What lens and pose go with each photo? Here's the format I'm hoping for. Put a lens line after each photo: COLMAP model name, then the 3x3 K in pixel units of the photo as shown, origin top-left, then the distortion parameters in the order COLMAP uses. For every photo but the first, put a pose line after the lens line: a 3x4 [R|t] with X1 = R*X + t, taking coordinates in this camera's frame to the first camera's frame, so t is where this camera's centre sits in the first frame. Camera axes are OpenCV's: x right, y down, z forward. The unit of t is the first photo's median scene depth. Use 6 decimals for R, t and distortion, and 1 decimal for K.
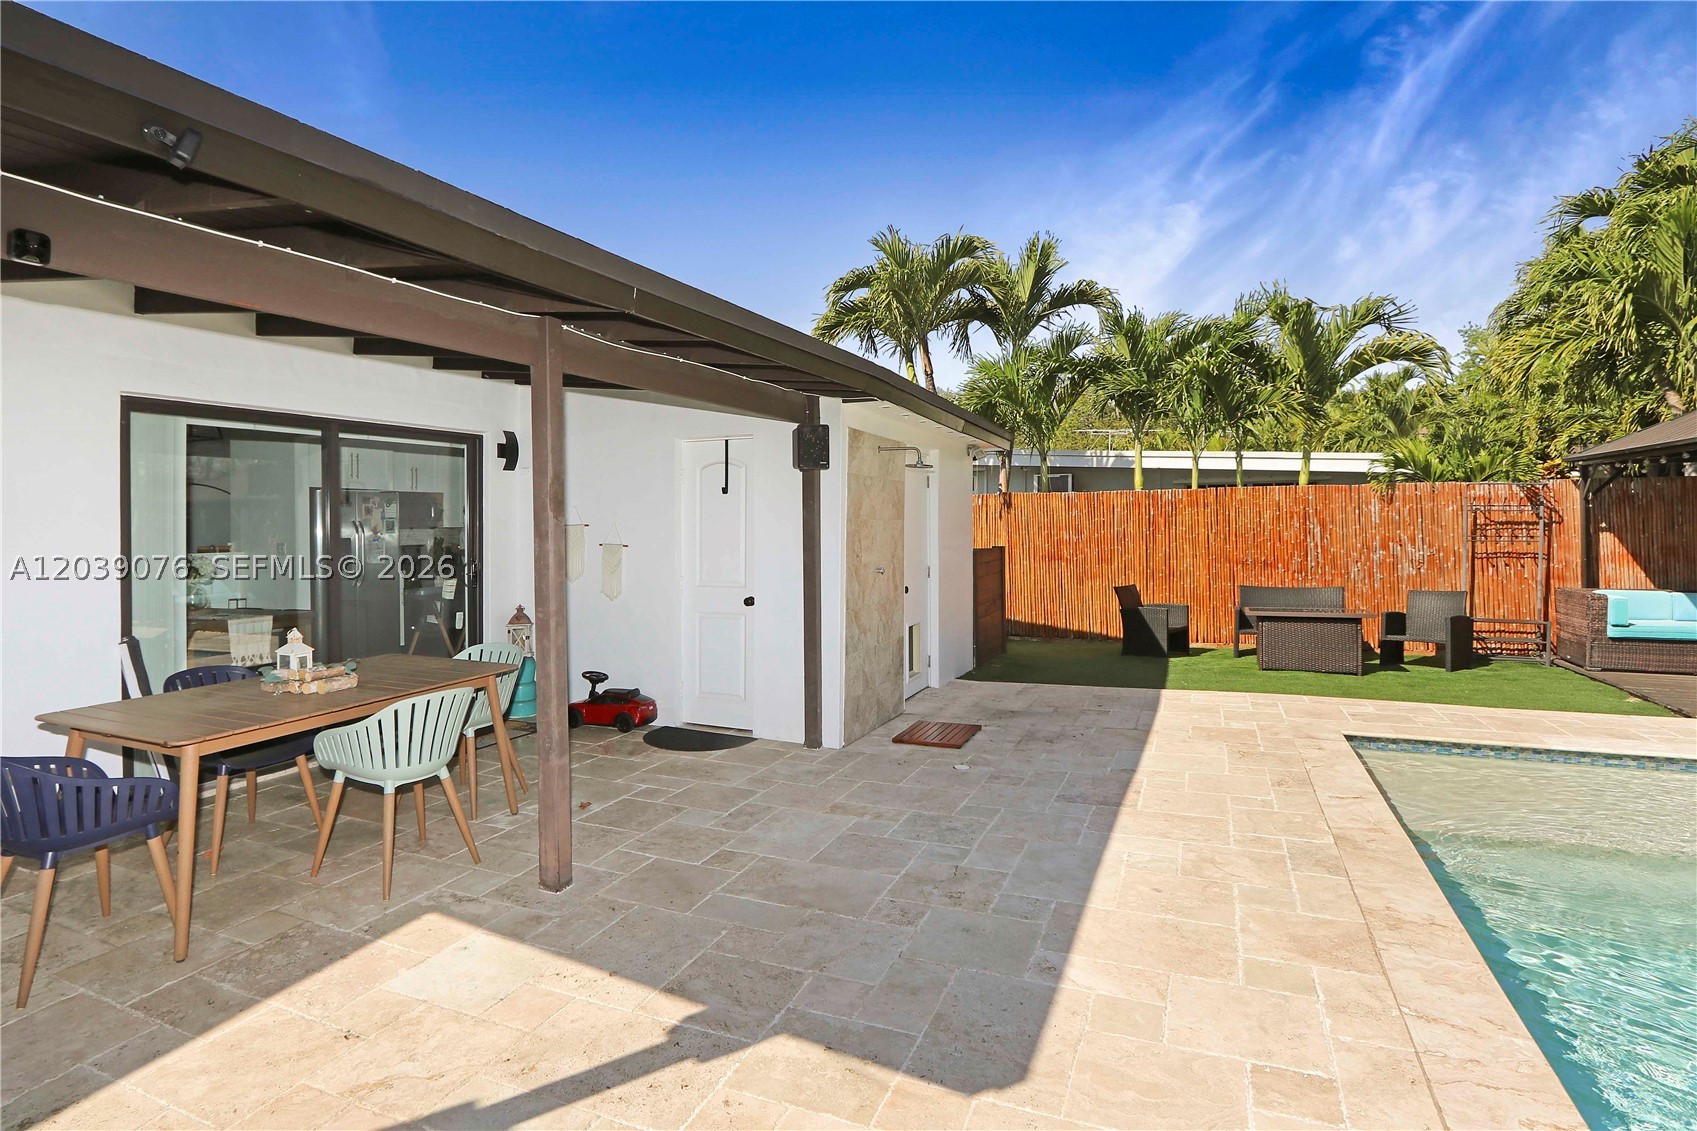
lens RADIAL K [[797.4, 0, 815.9], [0, 797.4, 522.7], [0, 0, 1]] dist [-0.012742, 0.001165]
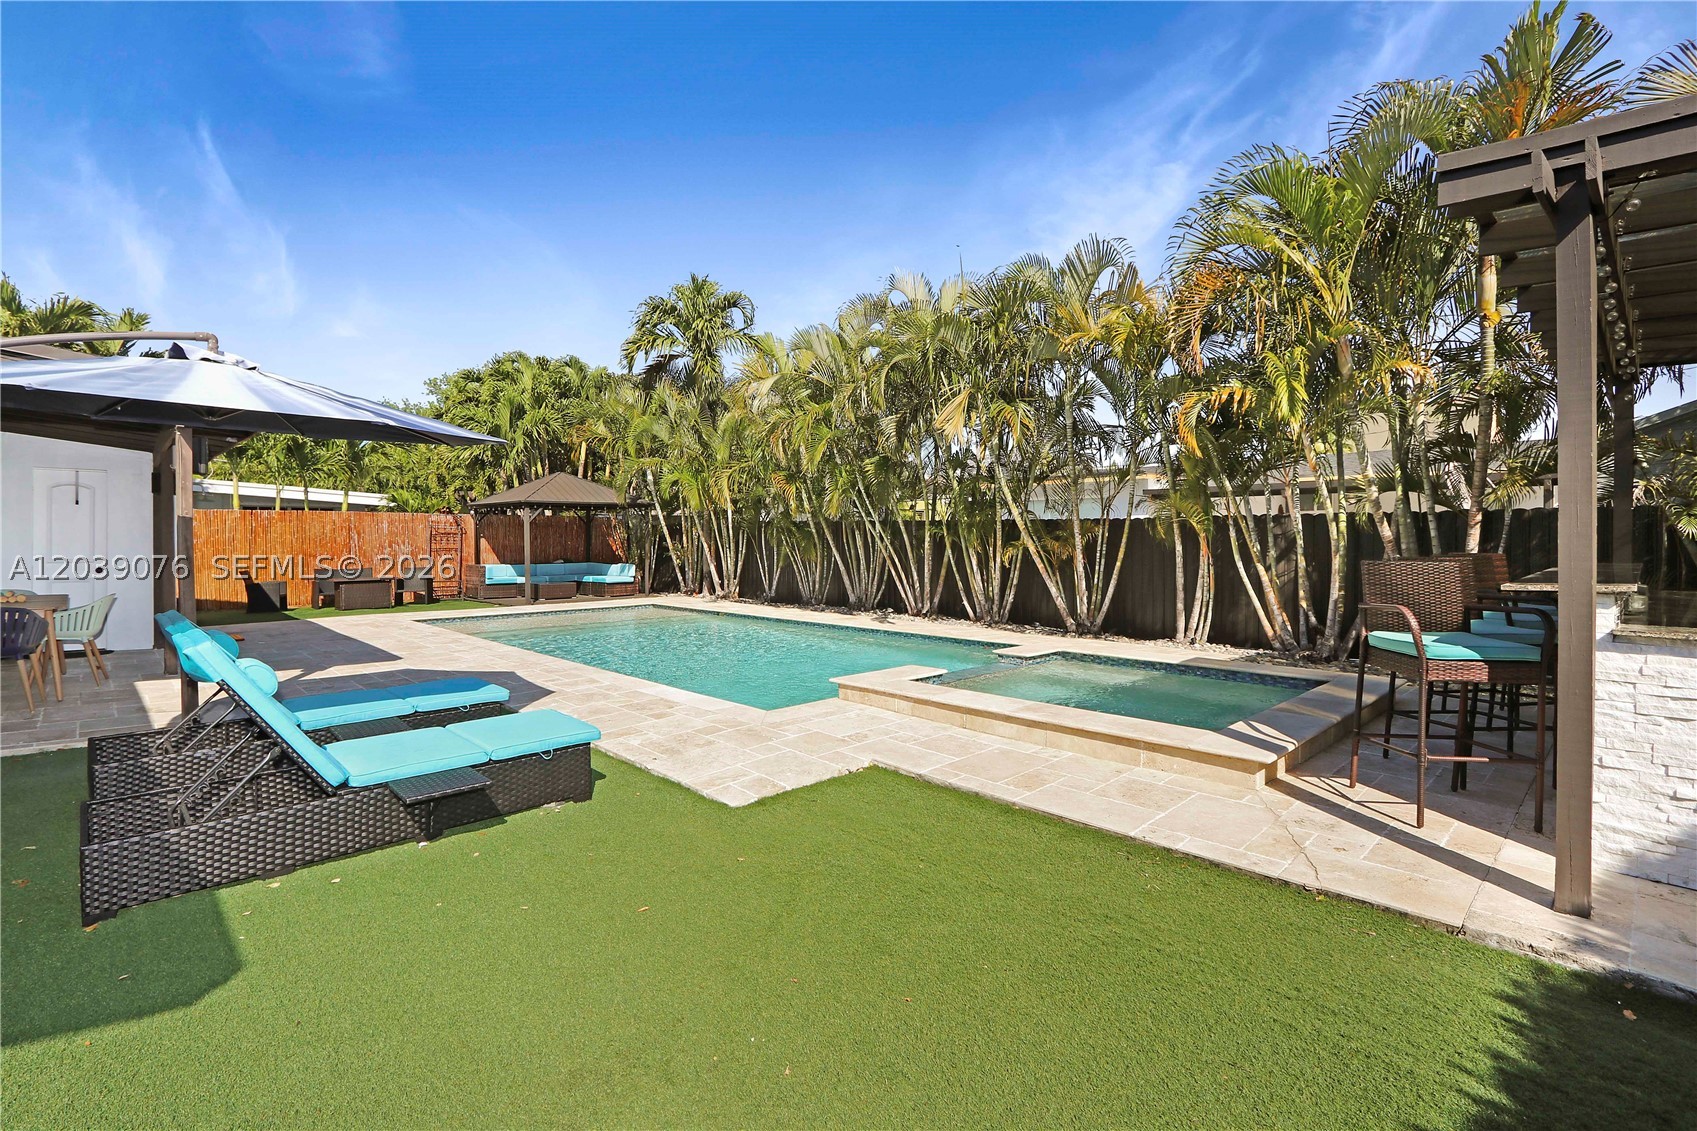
lens RADIAL K [[797.4, 0, 847.7], [0, 797.4, 551.6], [0, 0, 1]] dist [-0.012742, 0.001165]
pose [[0.332186, -0.005340, 0.943199, -0.656226], [-0.002968, 0.999973, 0.006706, 0.026574], [-0.943209, -0.005027, 0.332162, -0.607226]]
